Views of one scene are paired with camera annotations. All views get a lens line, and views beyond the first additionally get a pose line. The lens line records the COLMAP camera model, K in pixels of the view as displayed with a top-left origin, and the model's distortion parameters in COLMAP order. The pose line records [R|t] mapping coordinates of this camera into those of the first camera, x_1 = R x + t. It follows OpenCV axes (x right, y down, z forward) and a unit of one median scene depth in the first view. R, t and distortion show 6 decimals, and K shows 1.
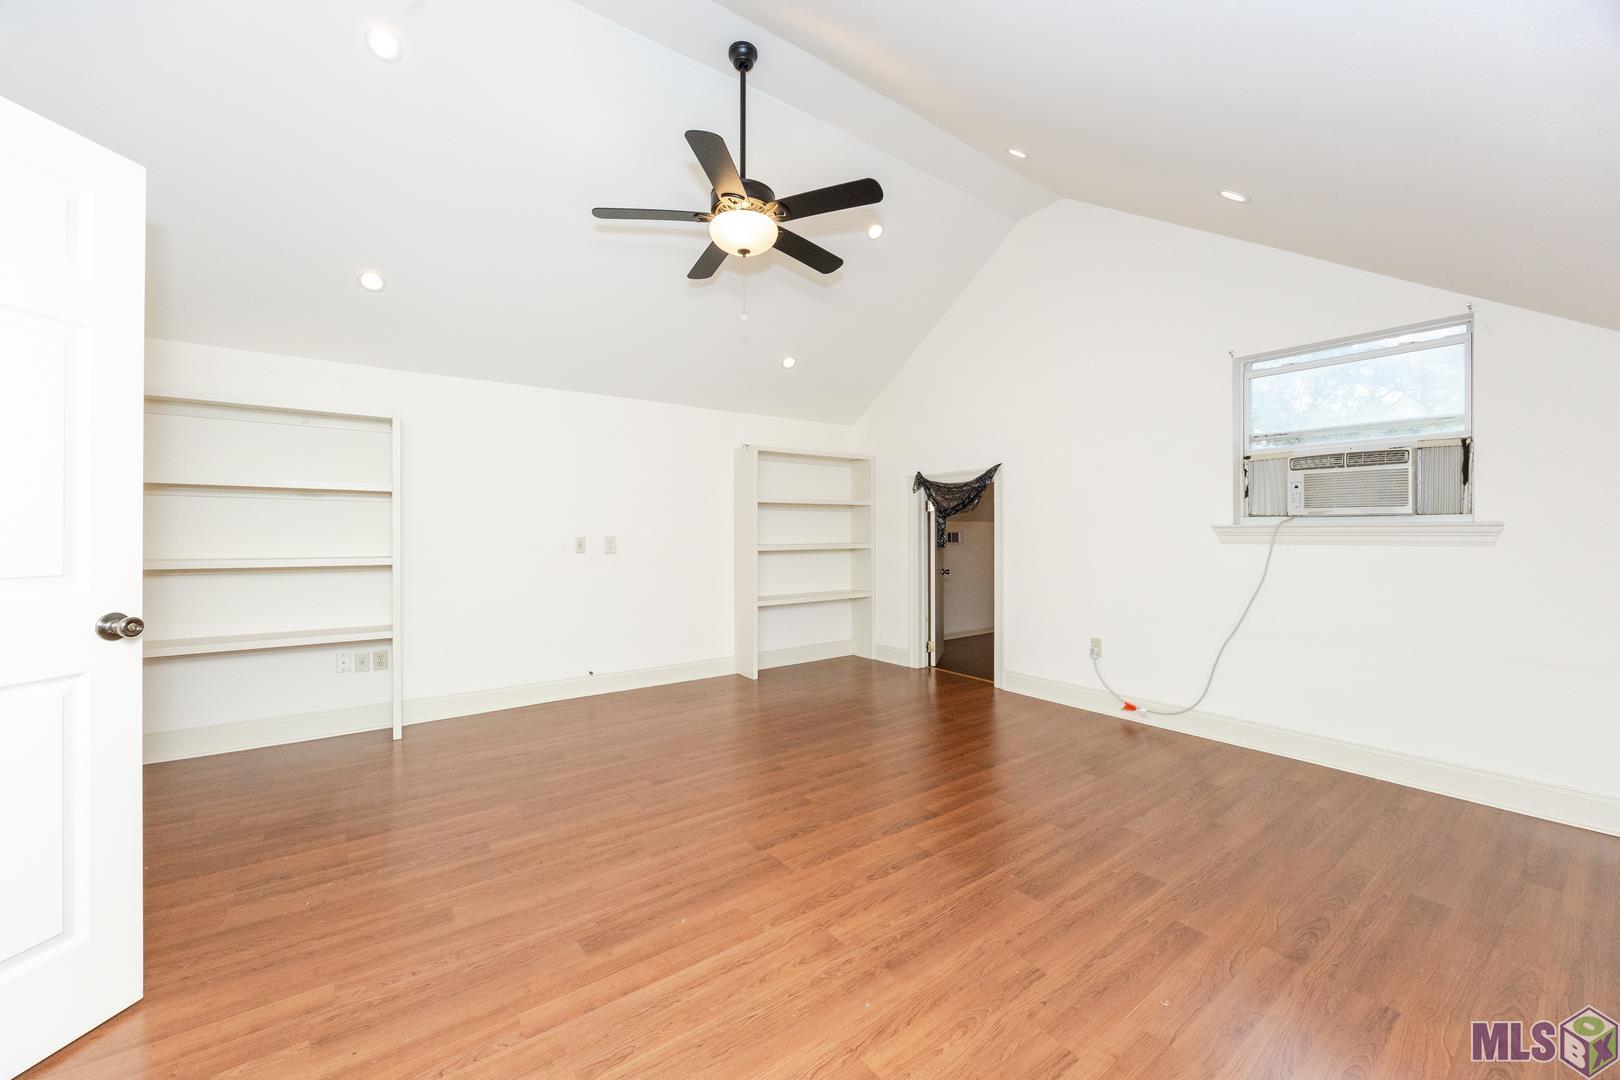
lens RADIAL K [[632.4, 0, 817.4], [0, 632.4, 527.9], [0, 0, 1]] dist [-0.003486, 0.001029]
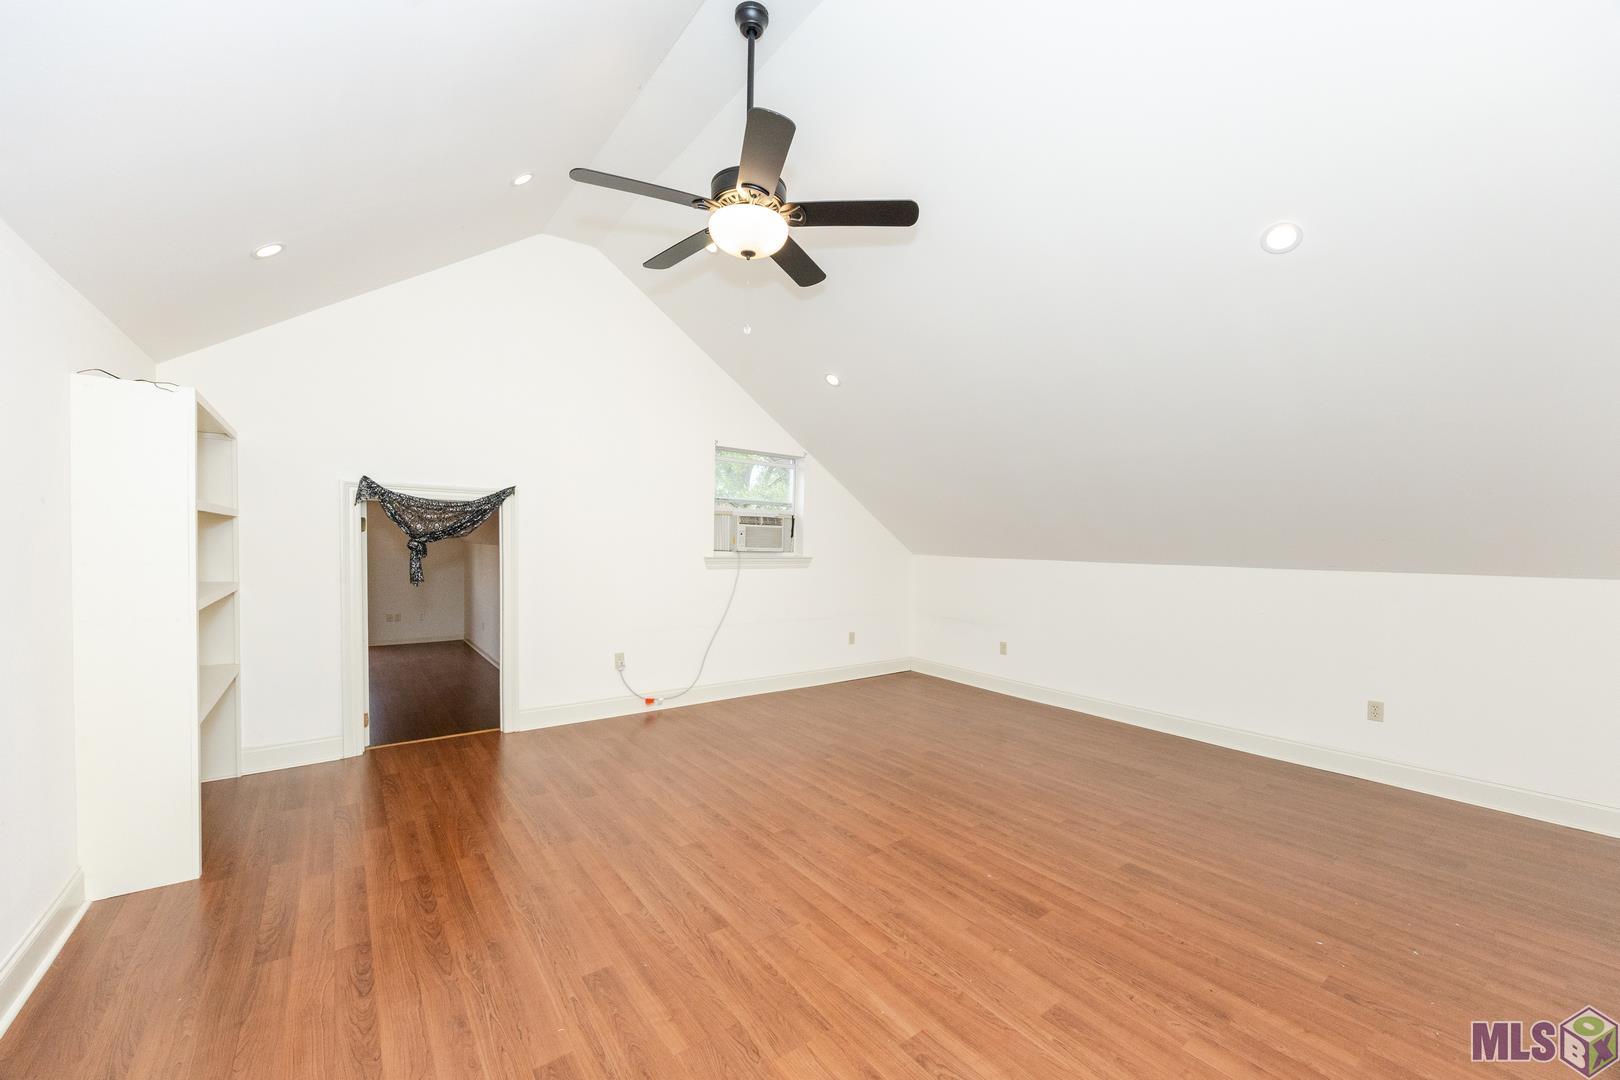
lens RADIAL K [[632.4, 0, 816.6], [0, 632.4, 556.9], [0, 0, 1]] dist [-0.003486, 0.001029]
pose [[-0.028215, -0.015600, 0.999480, -1.040152], [-0.023862, 0.999604, 0.014928, -0.039133], [-0.999317, -0.023428, -0.028576, 0.971415]]
